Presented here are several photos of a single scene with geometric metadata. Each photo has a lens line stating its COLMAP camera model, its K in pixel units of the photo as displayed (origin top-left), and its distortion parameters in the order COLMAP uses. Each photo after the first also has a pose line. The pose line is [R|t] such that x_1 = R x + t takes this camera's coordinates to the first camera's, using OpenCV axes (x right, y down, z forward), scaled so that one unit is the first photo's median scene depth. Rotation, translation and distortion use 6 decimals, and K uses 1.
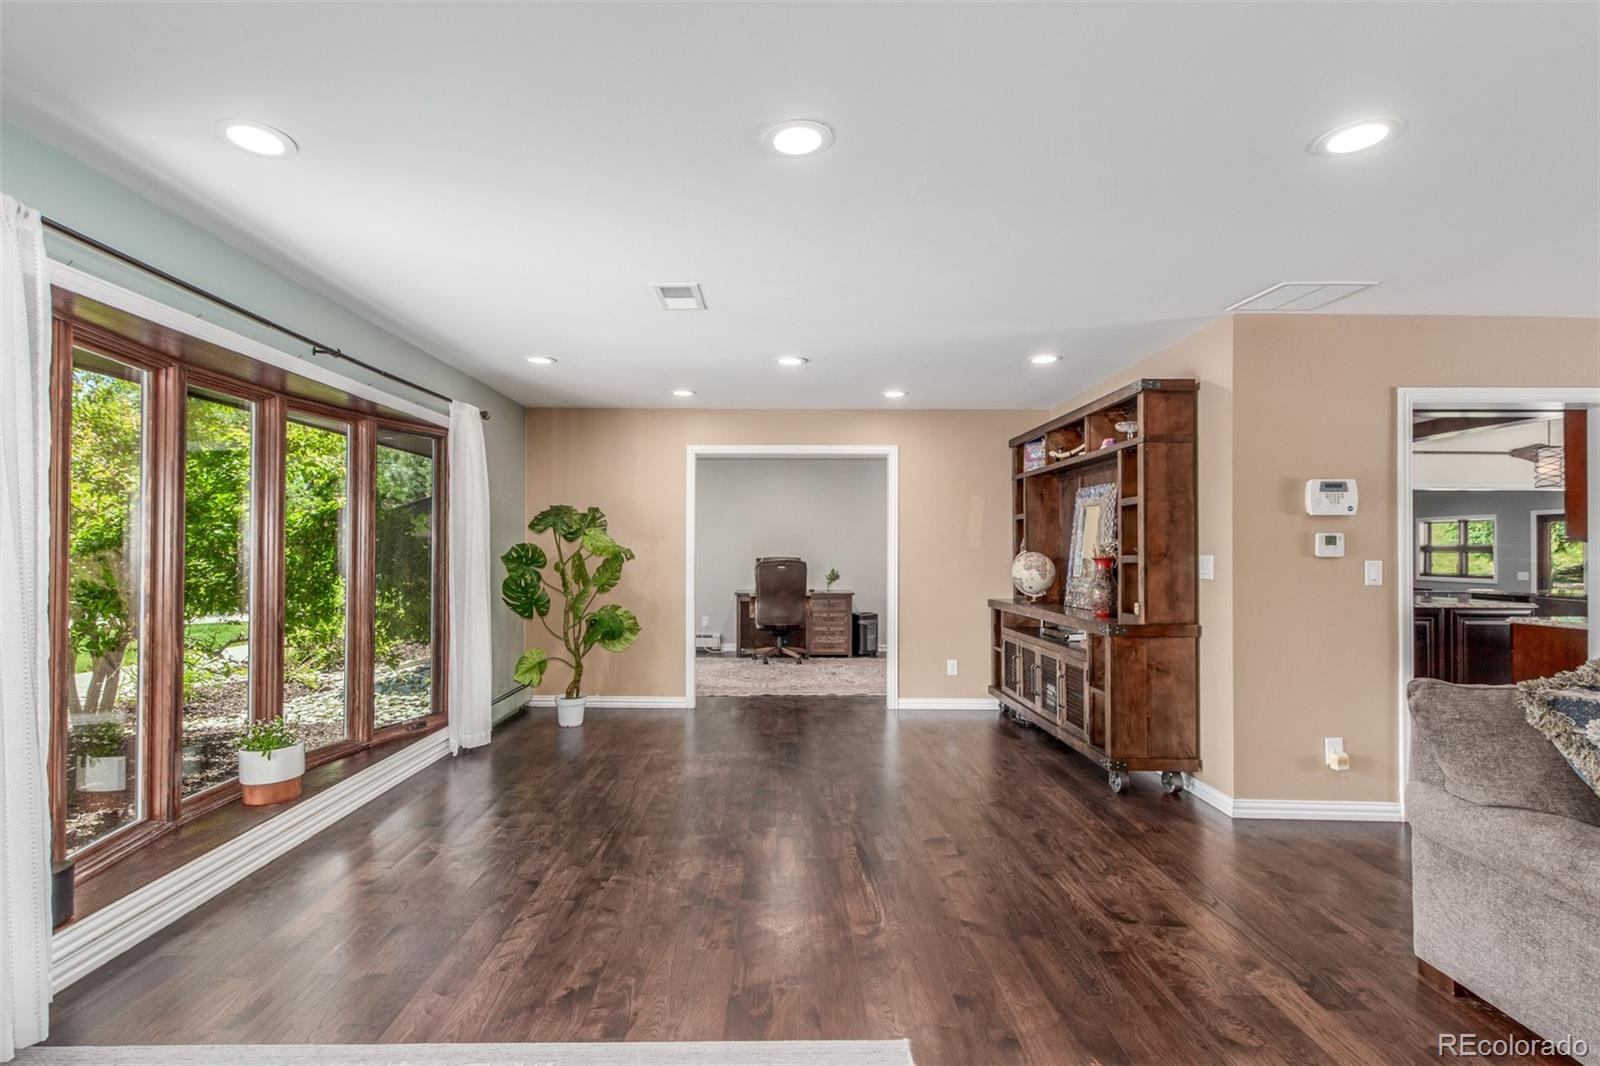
lens RADIAL K [[743.2, 0, 802.5], [0, 743.2, 537.7], [0, 0, 1]] dist [0.002963, 0.000119]
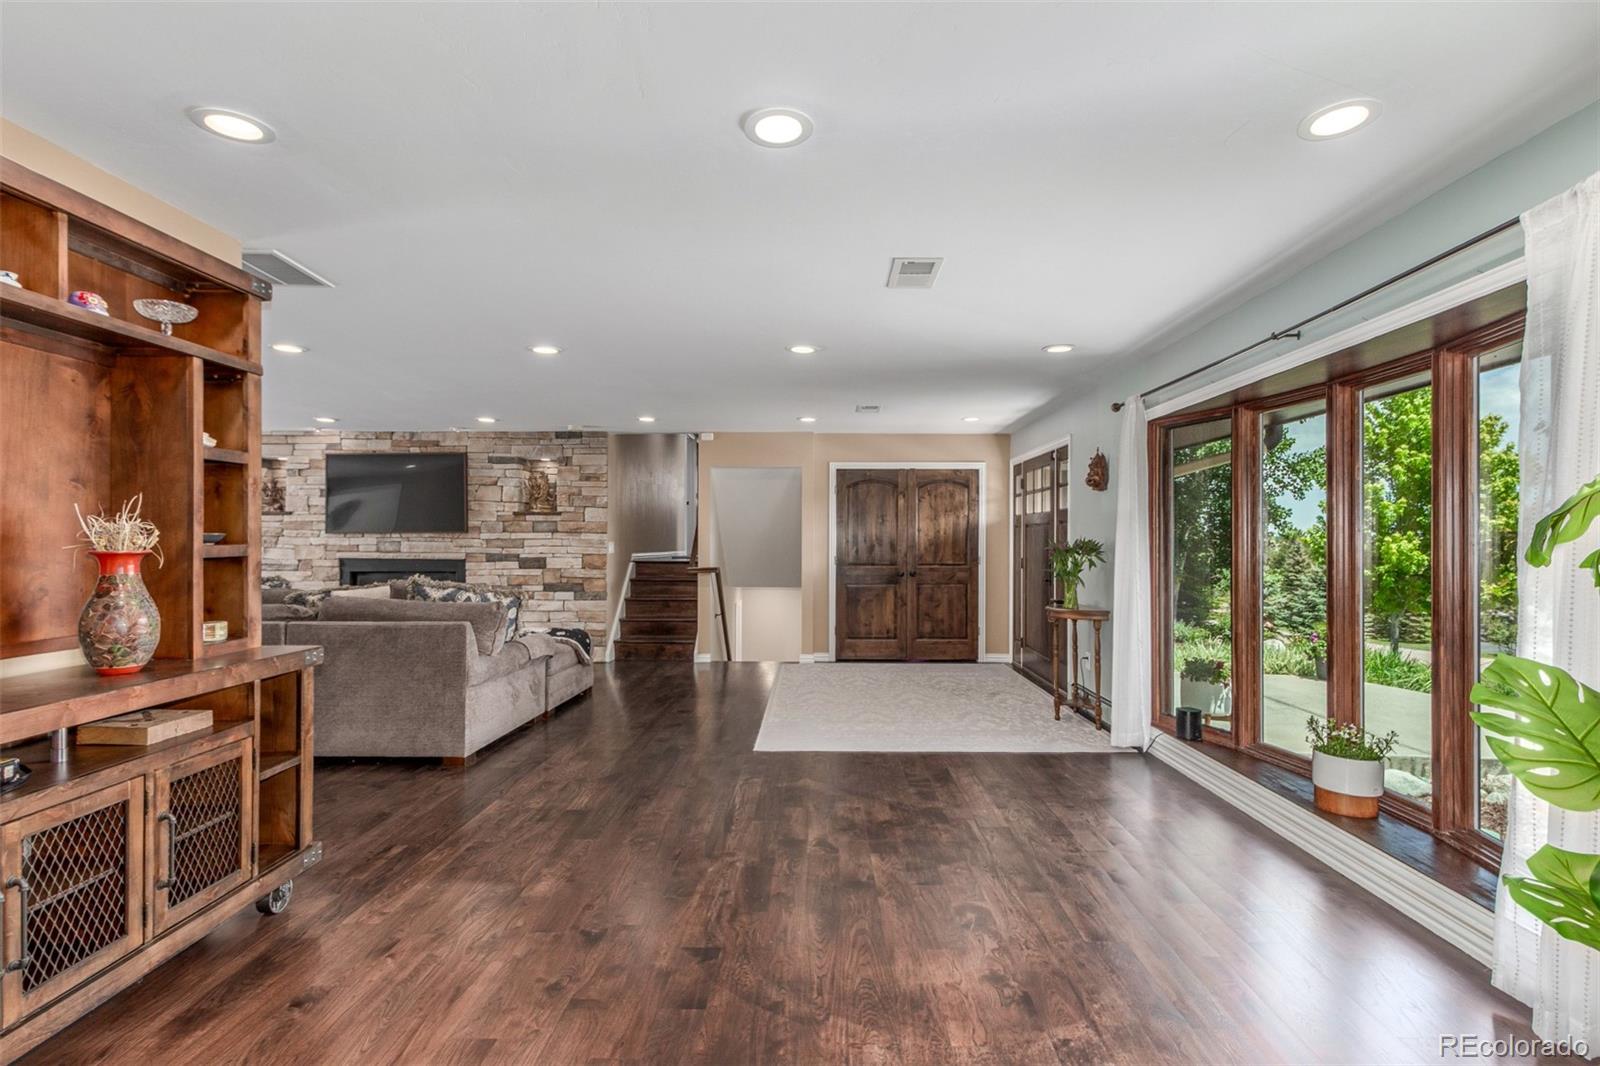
lens RADIAL K [[743.2, 0, 802.5], [0, 743.2, 537.7], [0, 0, 1]] dist [0.002963, 0.000119]
pose [[-0.998986, -0.007946, 0.044316, -0.095023], [-0.008912, 0.999726, -0.021643, 0.047529], [-0.044132, -0.022016, -0.998783, 2.780070]]
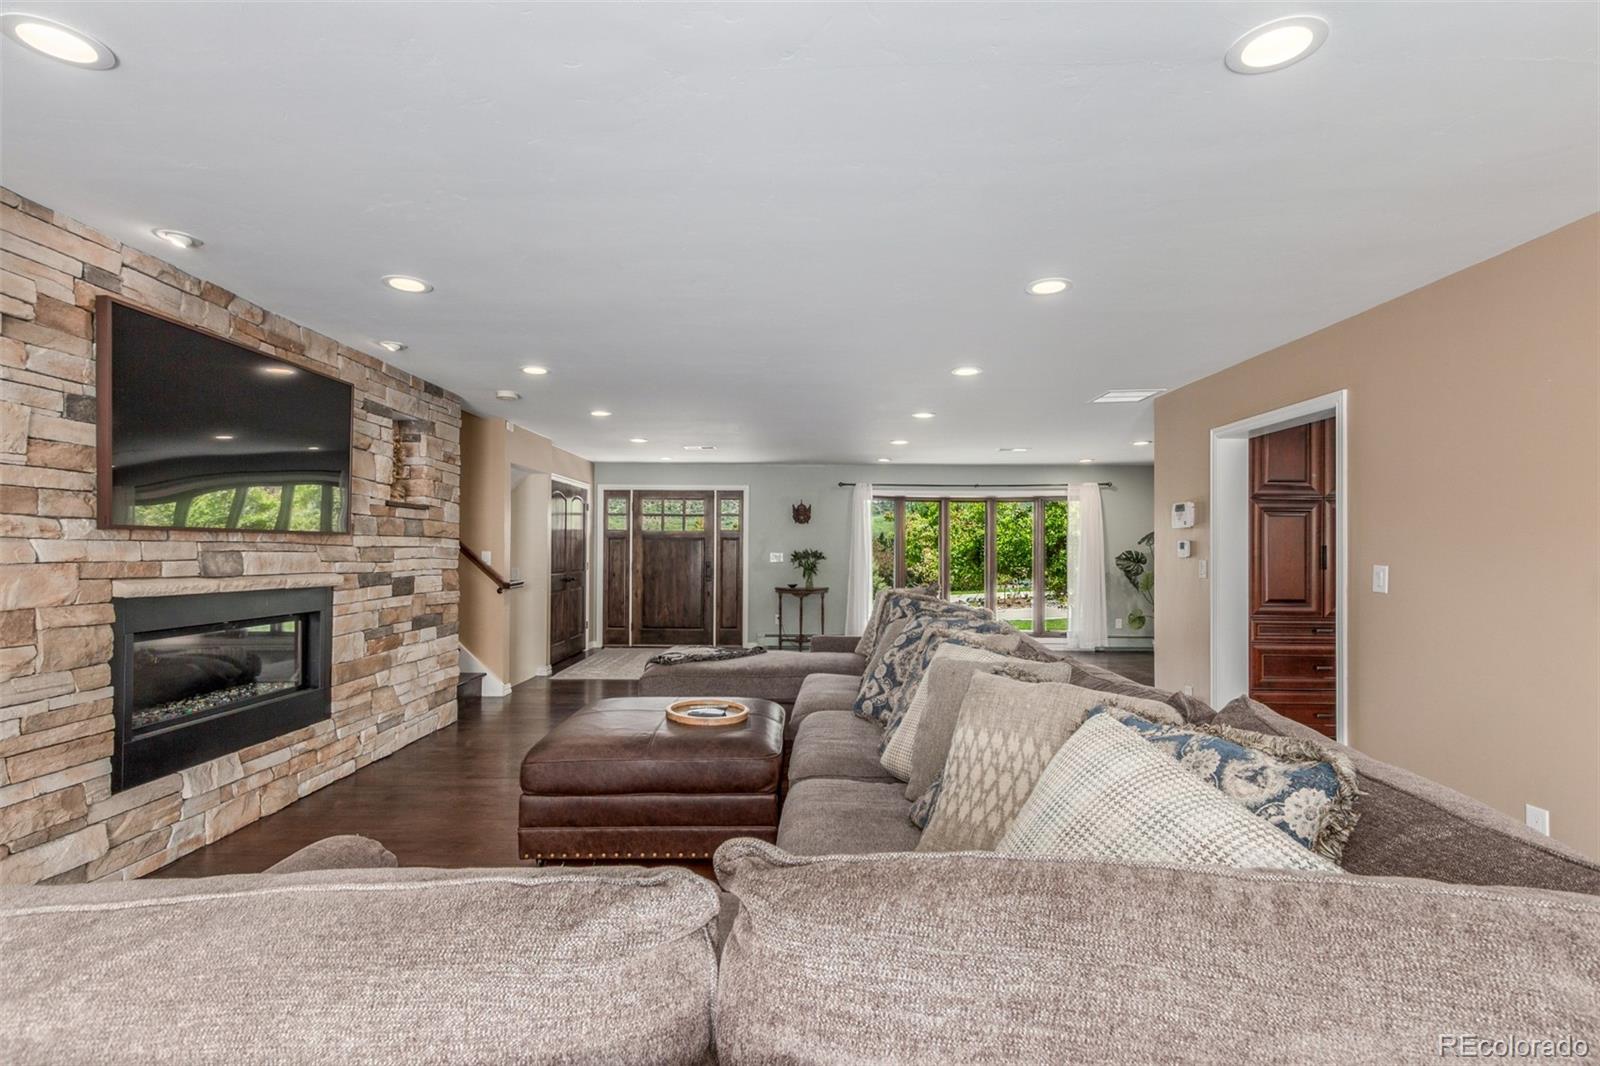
lens RADIAL K [[755.8, 0, 799.0], [0, 755.8, 544.9], [0, 0, 1]] dist [0.000492, -0.000244]
pose [[-0.035589, -0.014866, -0.999256, 3.493801], [0.009378, 0.999840, -0.015209, 0.027034], [0.999323, -0.009912, -0.035444, 0.541754]]
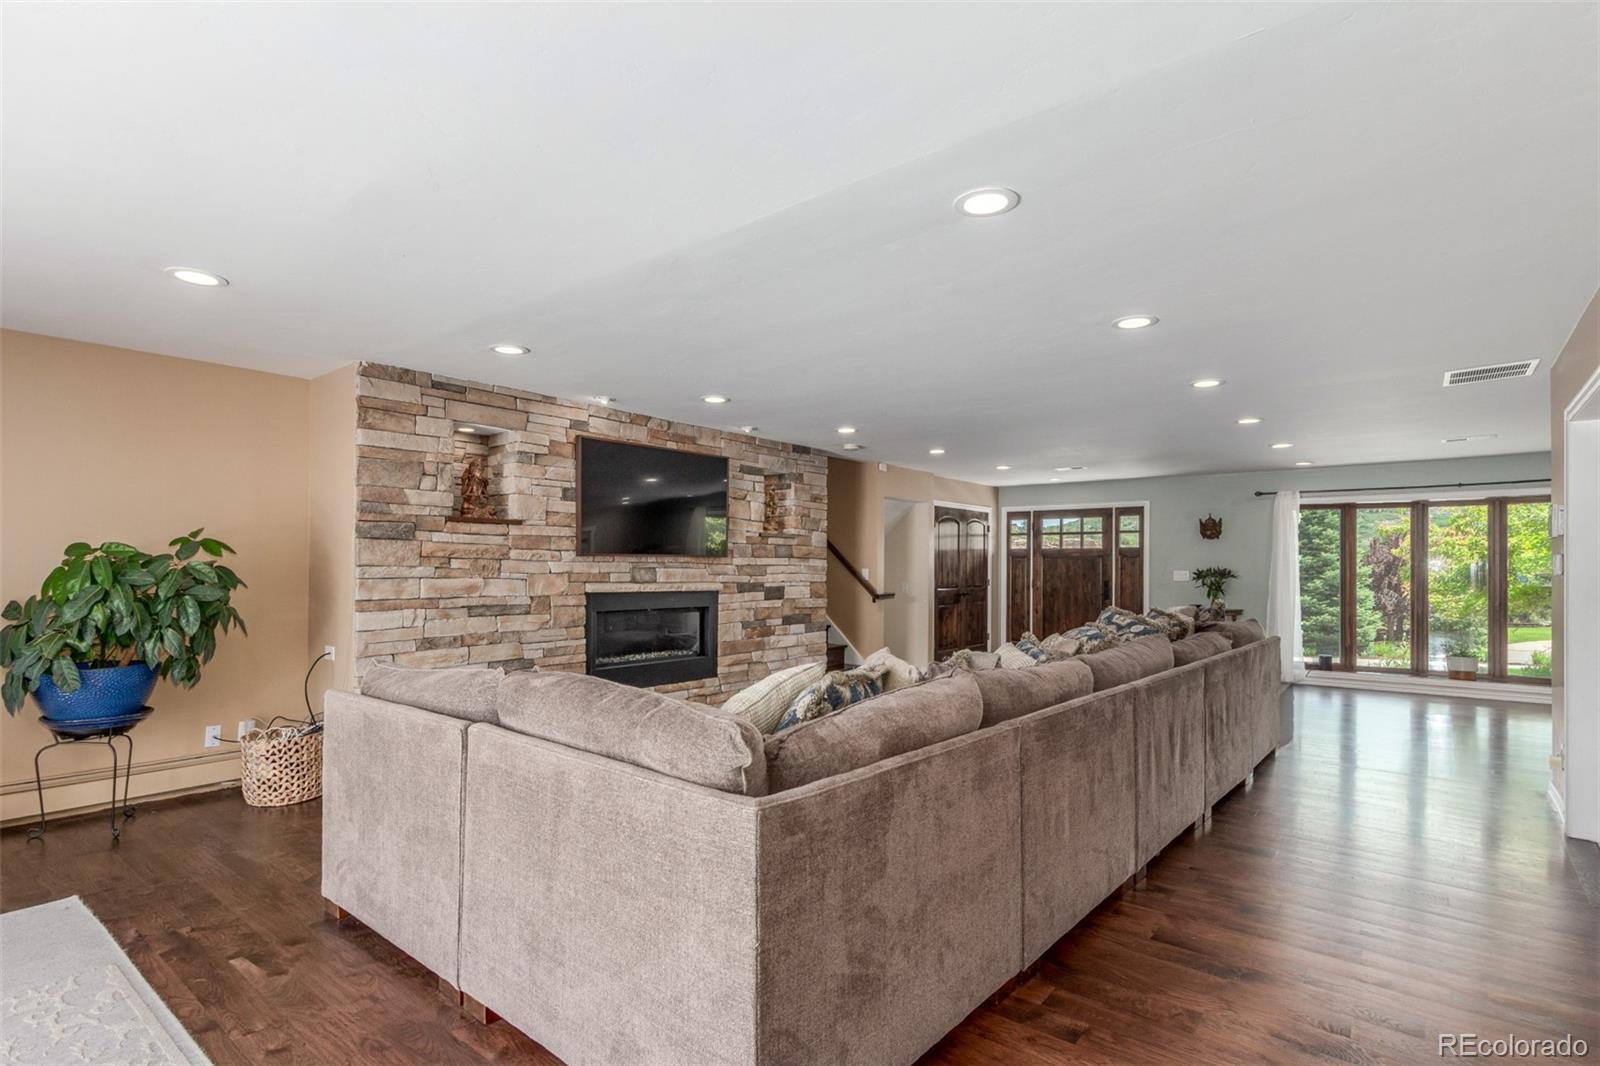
lens RADIAL K [[787.7, 0, 794.0], [0, 787.7, 559.5], [0, 0, 1]] dist [0.000320, -0.000284]
pose [[-0.656805, -0.016851, -0.753872, 3.721749], [0.001111, 0.999728, -0.023315, 0.041018], [0.754060, -0.016151, -0.656608, 1.496284]]
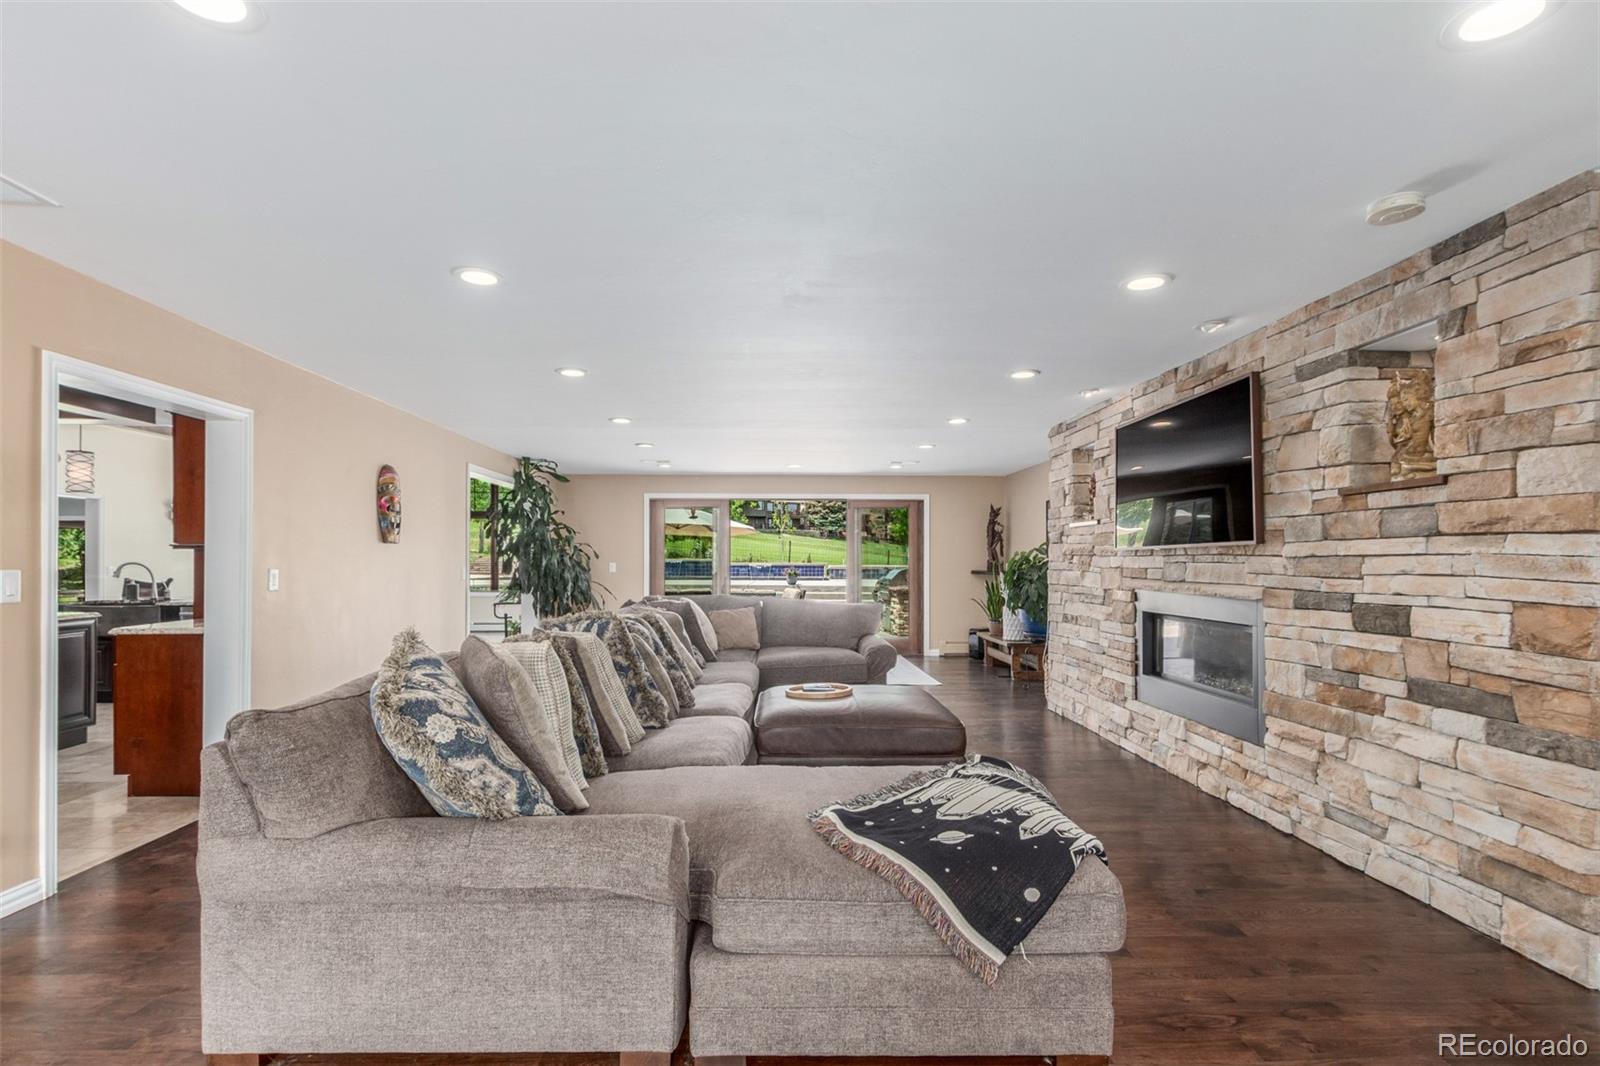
lens RADIAL K [[755.7, 0, 796.4], [0, 755.7, 558.2], [0, 0, 1]] dist [-0.000542, -0.000536]
pose [[-0.008557, -0.000966, 0.999963, -0.004298], [-0.016054, 0.999871, 0.000829, 0.009485], [-0.999835, -0.016046, -0.008571, 0.372785]]
